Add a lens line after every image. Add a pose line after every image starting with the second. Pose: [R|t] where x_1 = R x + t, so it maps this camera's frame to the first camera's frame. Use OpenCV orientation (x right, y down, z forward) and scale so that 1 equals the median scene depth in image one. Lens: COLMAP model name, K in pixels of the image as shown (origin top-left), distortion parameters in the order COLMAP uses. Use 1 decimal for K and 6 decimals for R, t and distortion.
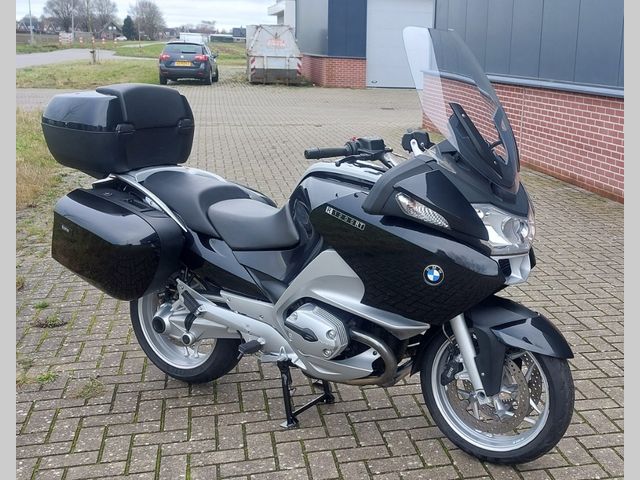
lens RADIAL K [[772.7, 0, 321.0], [0, 772.7, 180.1], [0, 0, 1]] dist [0.019934, 0.012710]
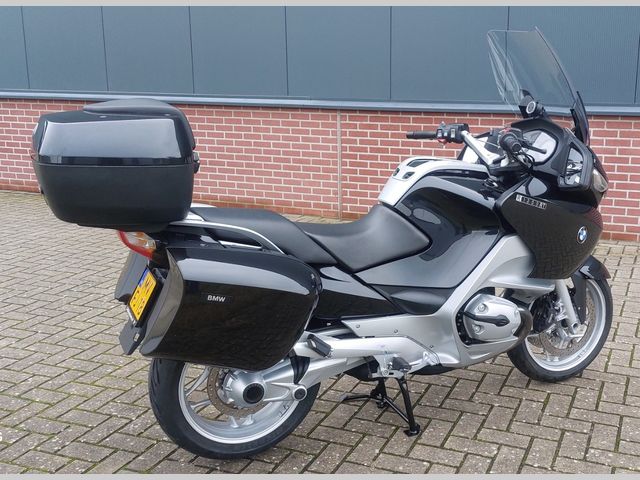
lens RADIAL K [[765.0, 0, 322.2], [0, 765.0, 220.0], [0, 0, 1]] dist [0.034664, 0.000224]
pose [[0.562806, -0.169352, 0.809054, -0.889873], [0.142310, 0.984024, 0.106981, -0.073696], [-0.814246, 0.054928, 0.577915, 0.538052]]
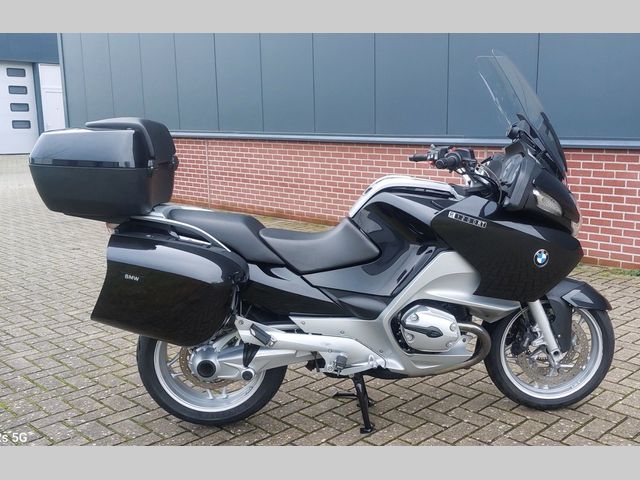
lens RADIAL K [[698.2, 0, 318.5], [0, 698.2, 224.3], [0, 0, 1]] dist [0.014080, 0.040989]
pose [[0.837800, -0.096773, 0.537332, -0.609911], [0.104812, 0.994369, 0.015664, 0.014689], [-0.535822, 0.043196, 0.843225, 0.227744]]
